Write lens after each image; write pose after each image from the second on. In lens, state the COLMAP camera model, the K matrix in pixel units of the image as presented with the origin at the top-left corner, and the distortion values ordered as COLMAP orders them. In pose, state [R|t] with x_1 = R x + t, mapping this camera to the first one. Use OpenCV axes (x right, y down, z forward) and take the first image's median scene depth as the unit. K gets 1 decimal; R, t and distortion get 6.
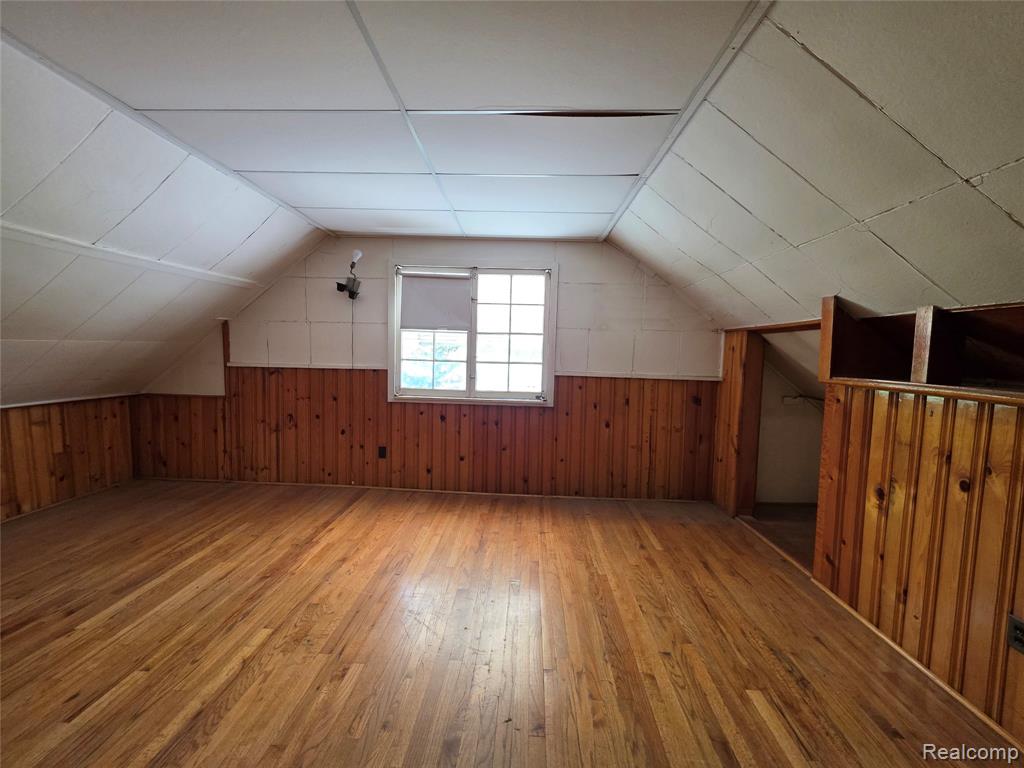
lens RADIAL K [[411.2, 0, 514.4], [0, 411.2, 379.7], [0, 0, 1]] dist [0.005242, -0.001317]
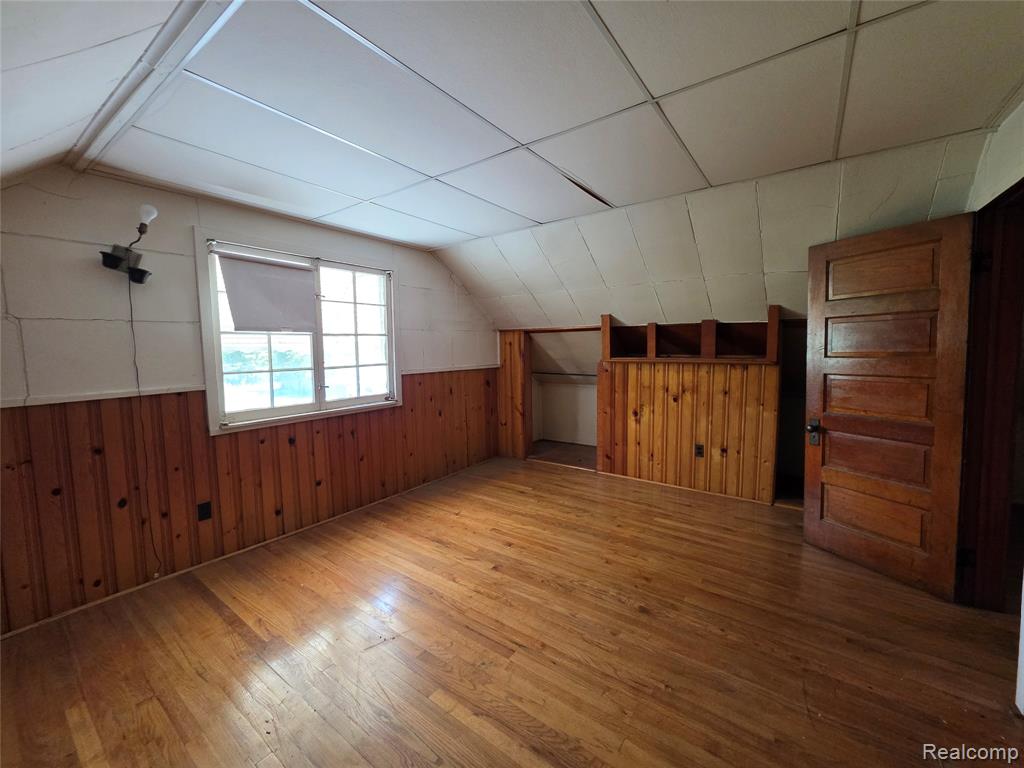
lens RADIAL K [[411.2, 0, 510.7], [0, 411.2, 380.6], [0, 0, 1]] dist [0.005242, -0.001317]
pose [[0.557677, -0.107119, 0.823117, -0.598399], [0.088290, 0.993668, 0.069496, -0.043389], [-0.825349, 0.033916, 0.563603, 0.193215]]
